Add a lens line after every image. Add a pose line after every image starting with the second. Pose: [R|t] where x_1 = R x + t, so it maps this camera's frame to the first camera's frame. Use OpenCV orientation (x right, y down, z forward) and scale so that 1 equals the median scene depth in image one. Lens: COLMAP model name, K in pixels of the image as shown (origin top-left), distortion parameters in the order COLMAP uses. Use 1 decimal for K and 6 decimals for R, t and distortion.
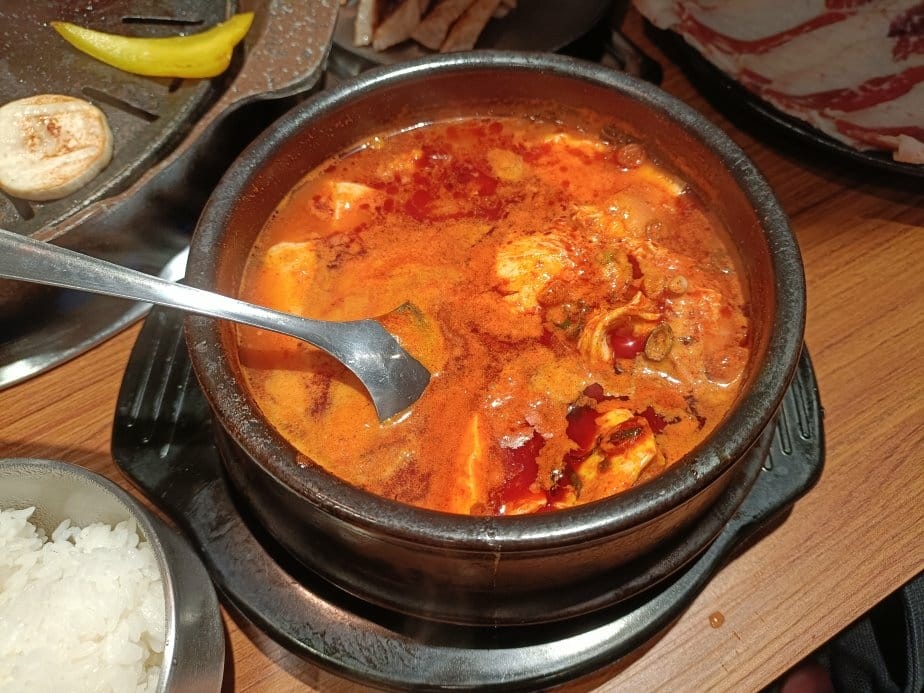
lens RADIAL K [[735.9, 0, 464.5], [0, 735.9, 341.5], [0, 0, 1]] dist [-0.012584, 0.000559]
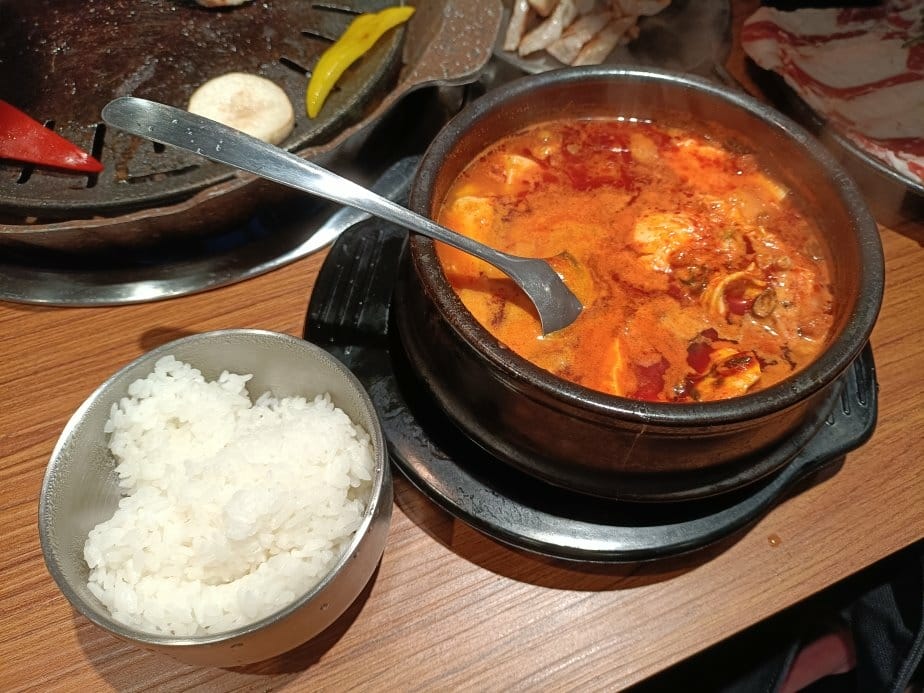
lens RADIAL K [[739.2, 0, 462.0], [0, 739.2, 346.5], [0, 0, 1]] dist [0.006729, -0.002403]
pose [[0.991708, 0.127565, -0.015542, -0.203880], [-0.127909, 0.991505, -0.023600, 0.154750], [0.012399, 0.025393, 0.999601, -0.266950]]
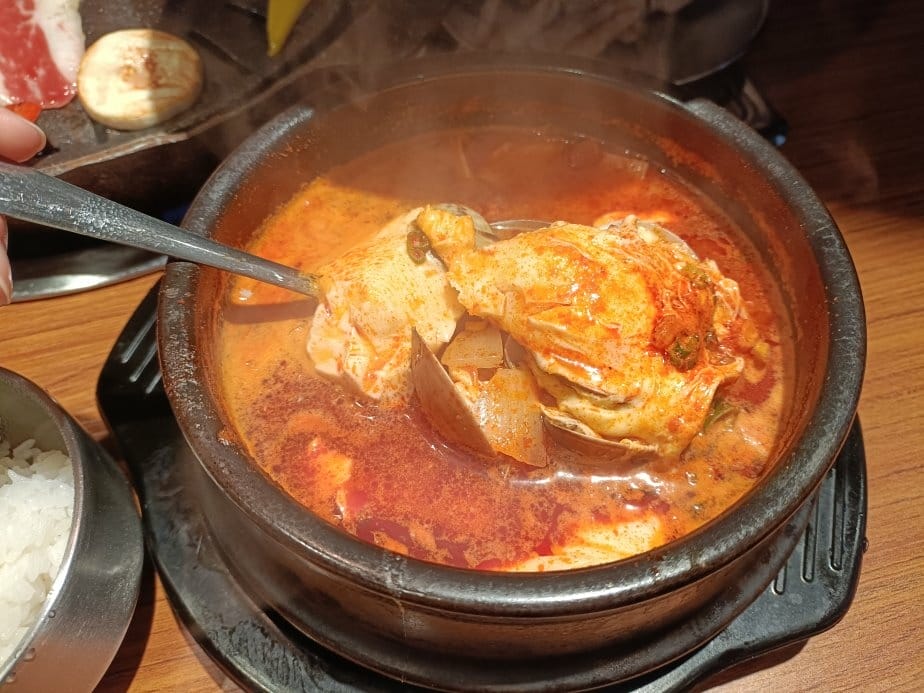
lens RADIAL K [[731.6, 0, 466.6], [0, 731.6, 343.0], [0, 0, 1]] dist [-0.023539, 0.007706]
pose [[0.961774, 0.234772, -0.140969, 0.120810], [-0.239729, 0.970653, -0.019031, -0.002152], [0.132364, 0.052098, 0.989831, 0.113586]]
